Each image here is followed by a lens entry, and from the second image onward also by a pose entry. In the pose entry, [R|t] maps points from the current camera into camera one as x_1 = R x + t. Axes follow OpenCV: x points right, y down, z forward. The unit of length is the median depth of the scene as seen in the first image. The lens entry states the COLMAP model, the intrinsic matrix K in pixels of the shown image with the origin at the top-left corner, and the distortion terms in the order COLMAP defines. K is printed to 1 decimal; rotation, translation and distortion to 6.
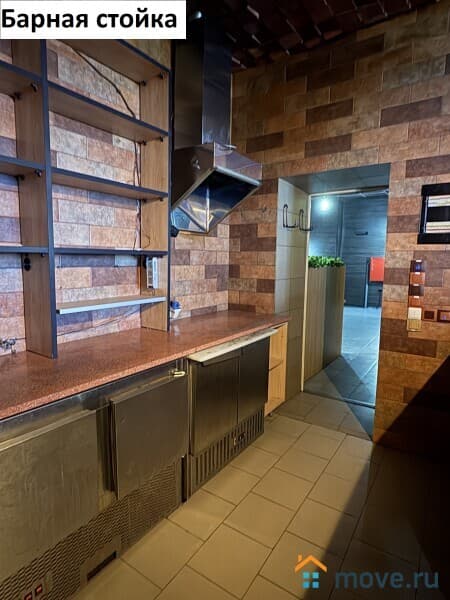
lens RADIAL K [[345.1, 0, 224.5], [0, 345.1, 302.6], [0, 0, 1]] dist [0.001537, 0.001094]
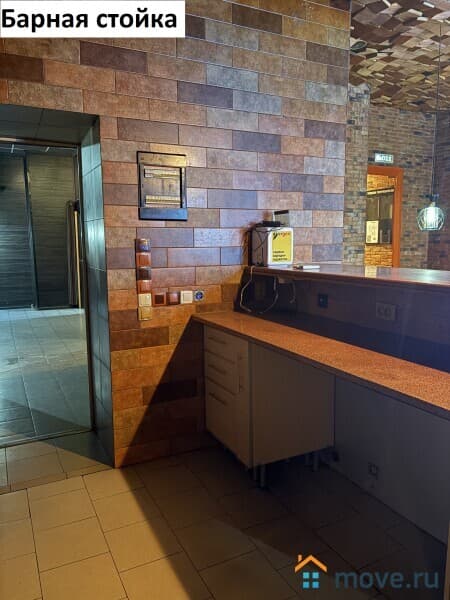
lens RADIAL K [[453.4, 0, 226.1], [0, 453.4, 303.3], [0, 0, 1]] dist [0.030704, -0.009702]
pose [[0.481156, -0.133449, 0.866418, -0.341696], [0.126800, 0.988546, 0.081843, -0.028182], [-0.867416, 0.070482, 0.492566, 0.262108]]
